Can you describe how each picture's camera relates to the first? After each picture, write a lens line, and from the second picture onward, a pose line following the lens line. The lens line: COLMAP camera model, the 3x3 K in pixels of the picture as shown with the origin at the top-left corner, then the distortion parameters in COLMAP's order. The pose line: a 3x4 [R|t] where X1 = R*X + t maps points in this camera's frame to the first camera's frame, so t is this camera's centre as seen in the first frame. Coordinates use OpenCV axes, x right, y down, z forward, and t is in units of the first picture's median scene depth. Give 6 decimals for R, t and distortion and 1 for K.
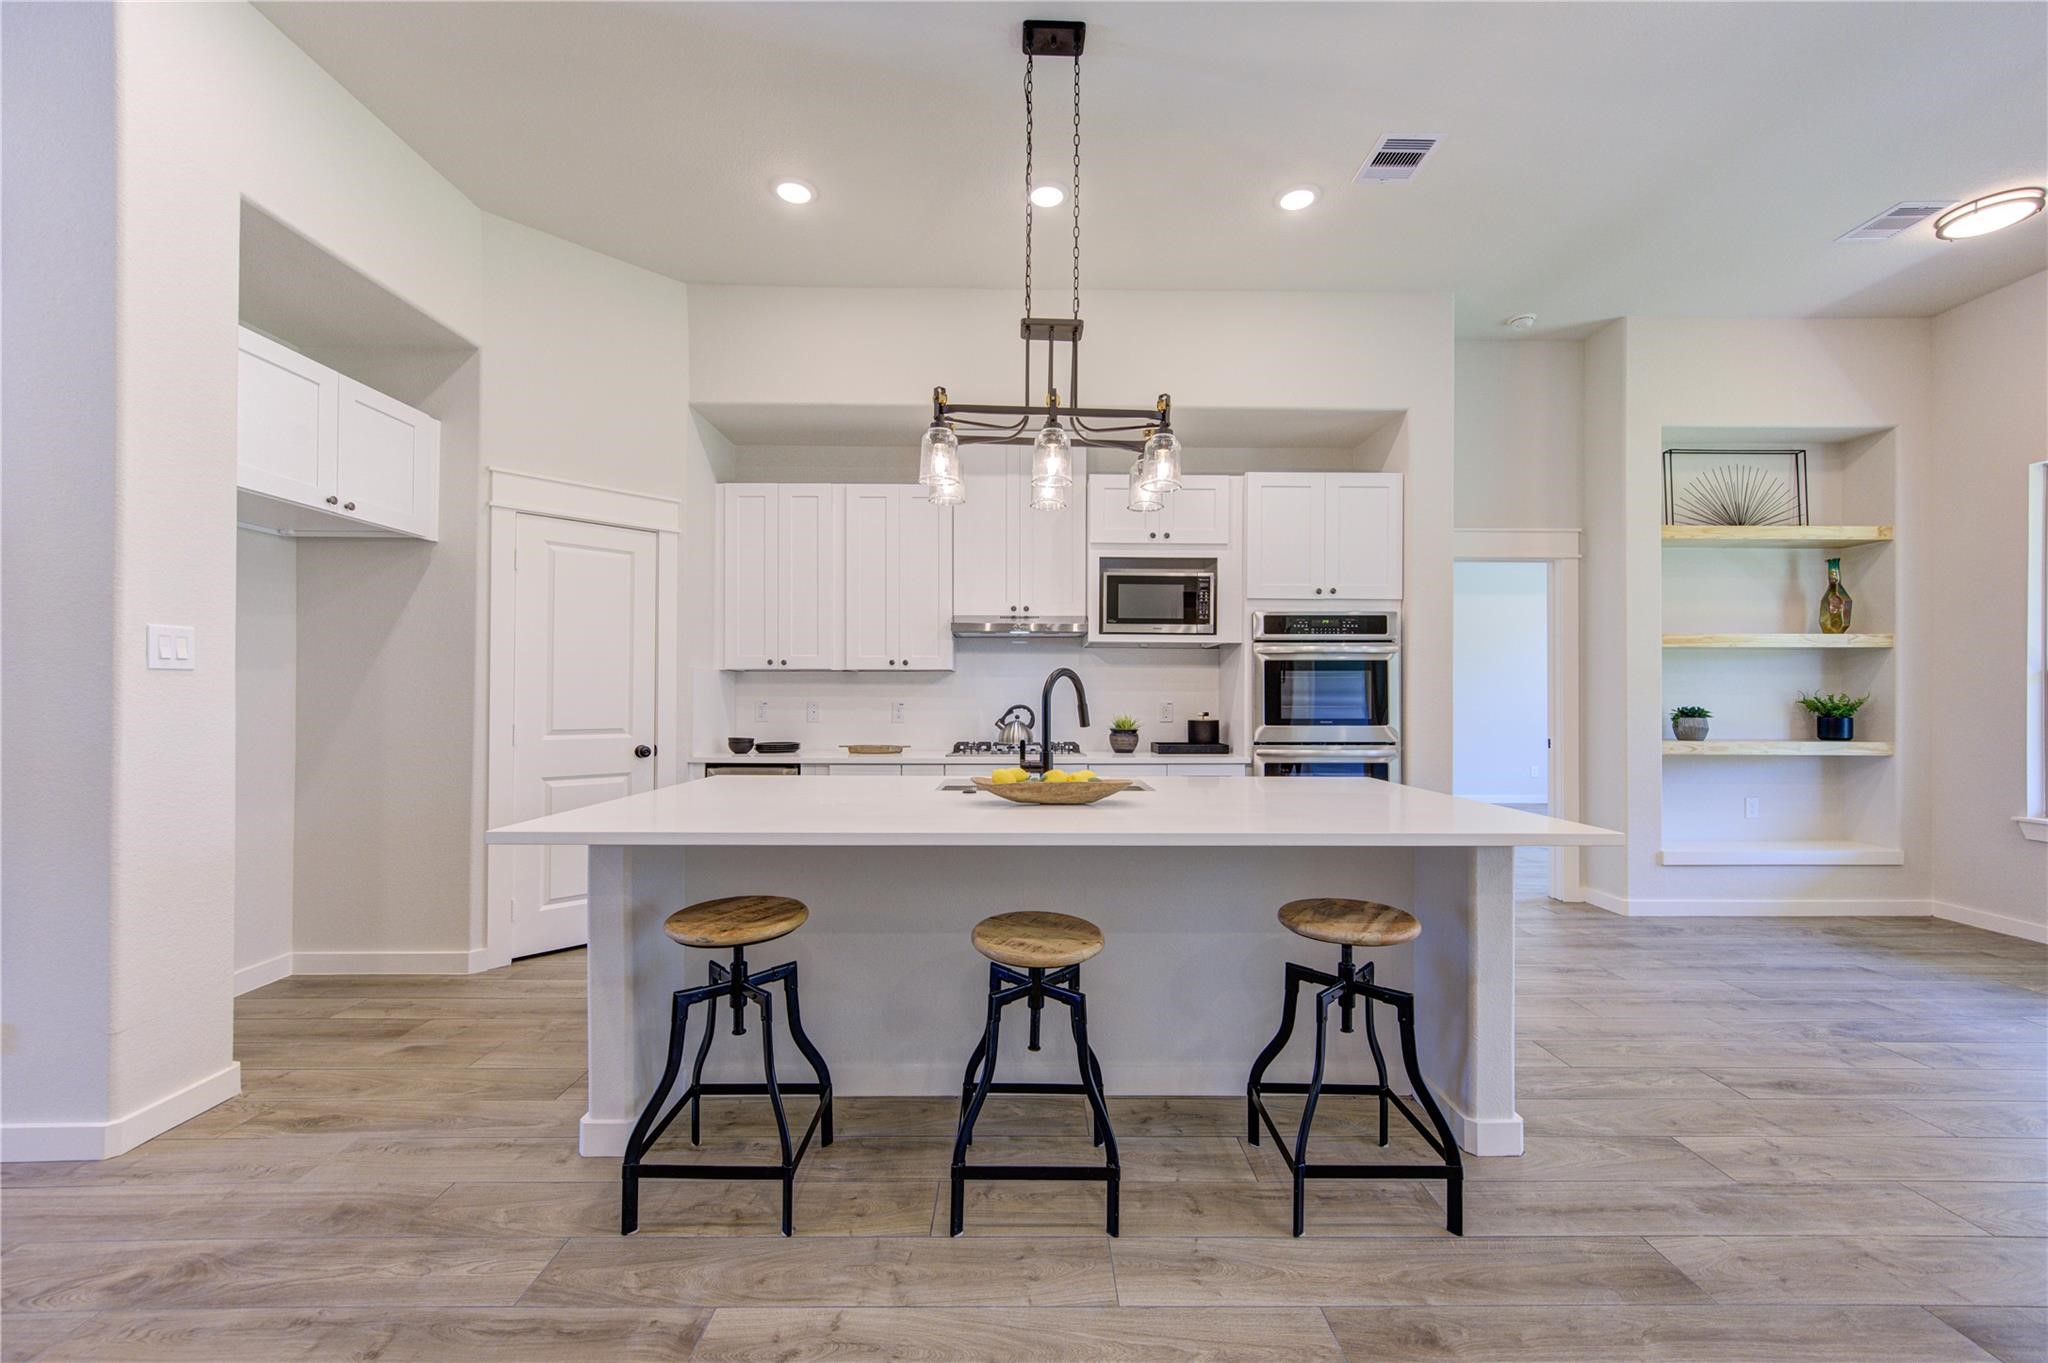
lens RADIAL K [[802.3, 0, 1033.7], [0, 802.3, 689.8], [0, 0, 1]] dist [0.001497, 0.000243]
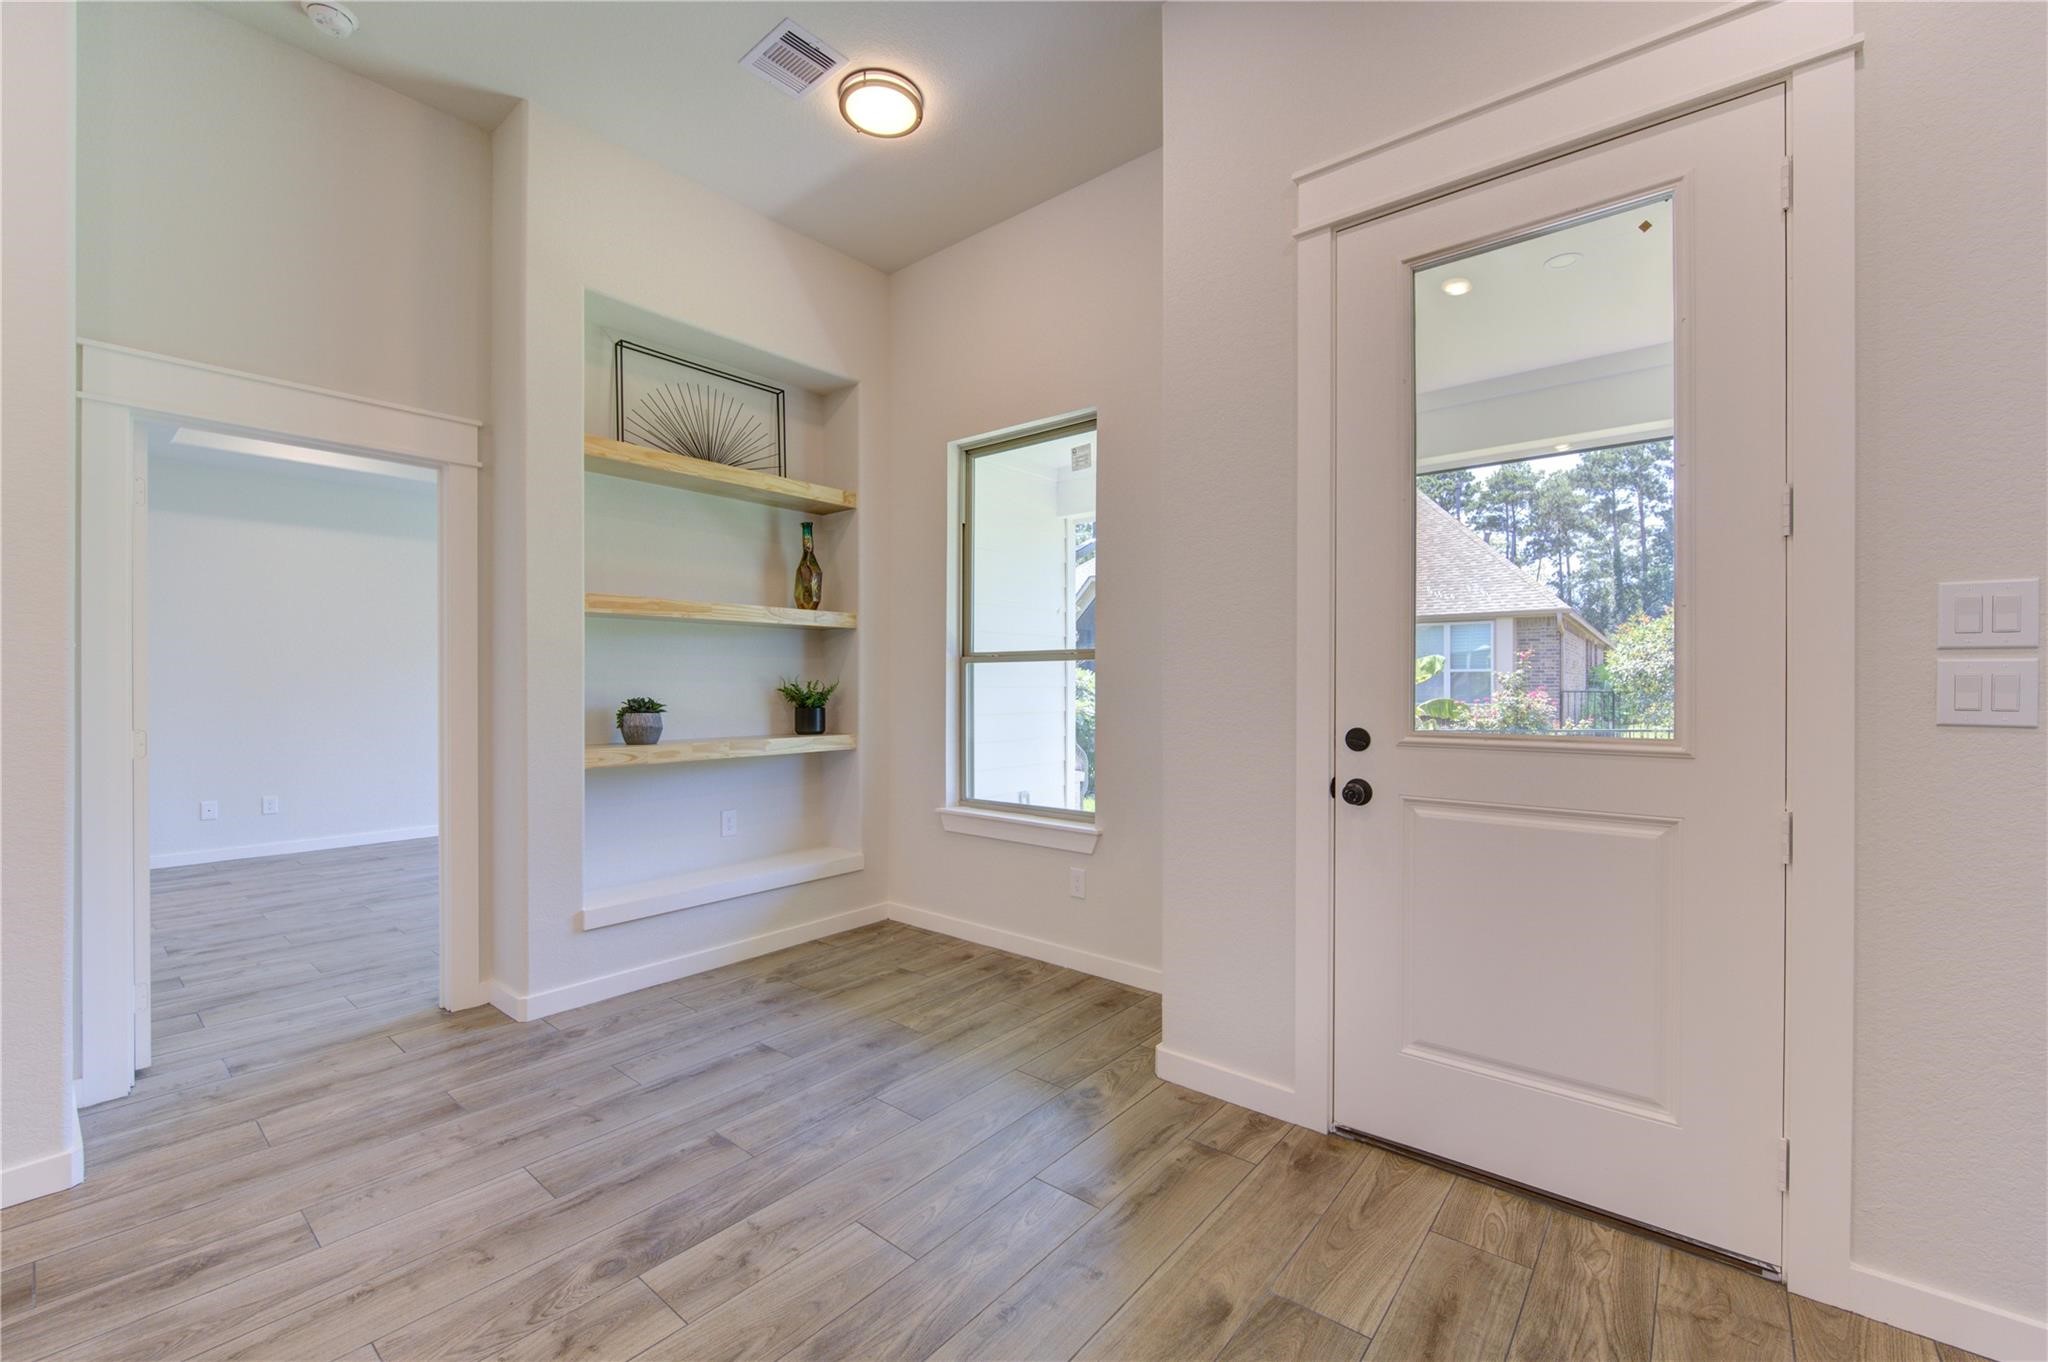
lens RADIAL K [[830.9, 0, 1035.0], [0, 830.9, 683.1], [0, 0, 1]] dist [-0.000796, -0.000261]
pose [[0.641860, -0.001200, 0.766821, 0.482311], [-0.002474, 0.999990, 0.003636, 0.004074], [-0.766817, -0.004231, 0.641851, 0.250362]]
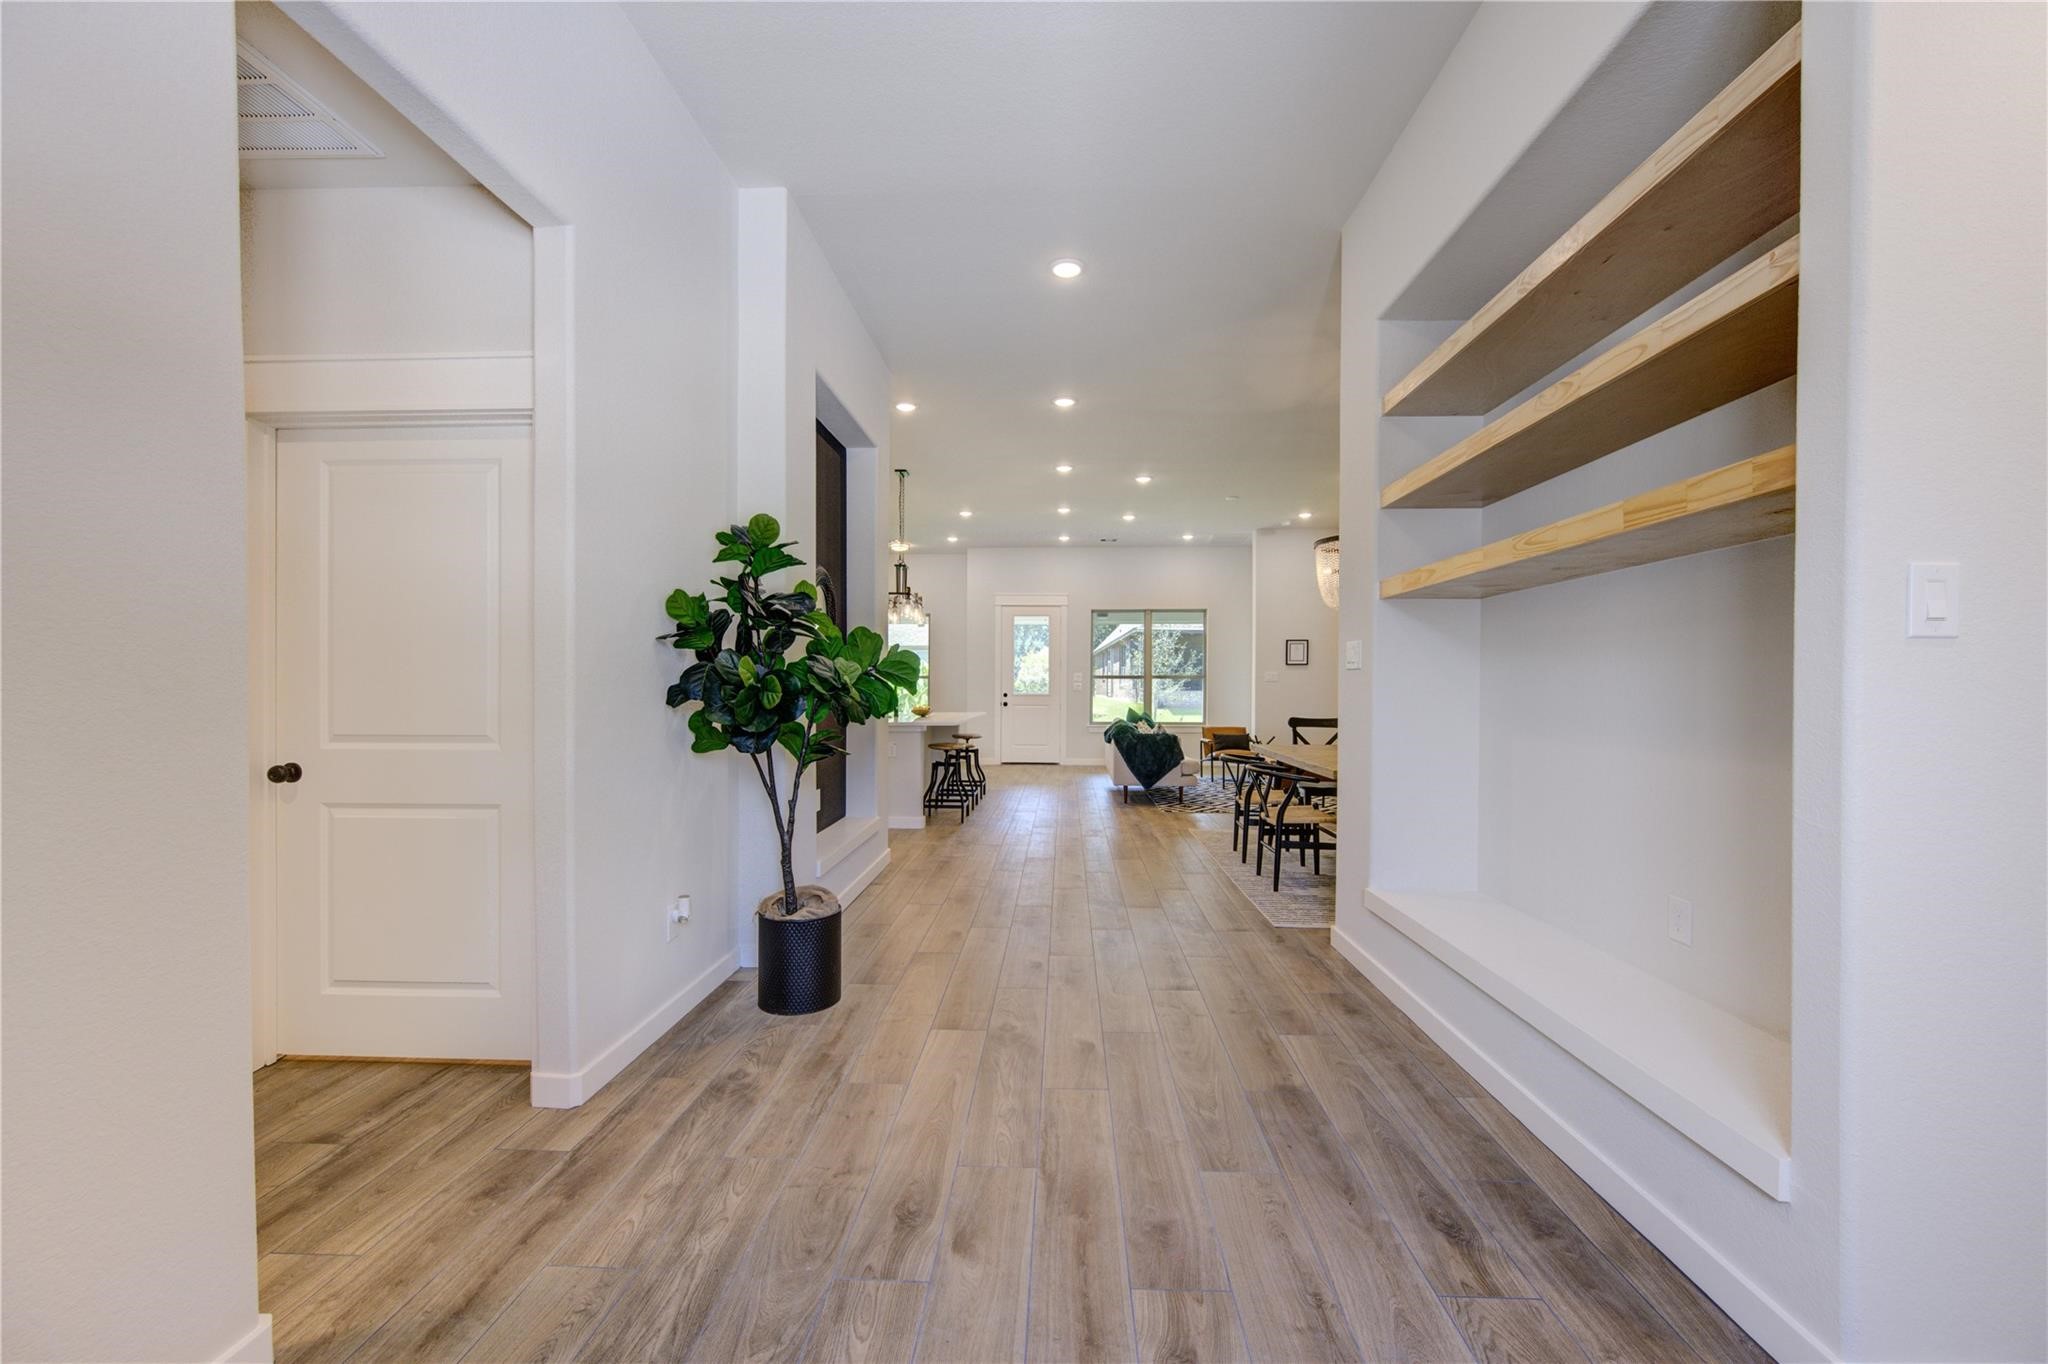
lens RADIAL K [[813.8, 0, 1029.6], [0, 813.8, 684.0], [0, 0, 1]] dist [0.015020, -0.000103]
pose [[0.054294, 0.000545, 0.998525, -1.753410], [-0.008867, 0.999961, -0.000064, 0.000690], [-0.998486, -0.008851, 0.054296, 0.187768]]
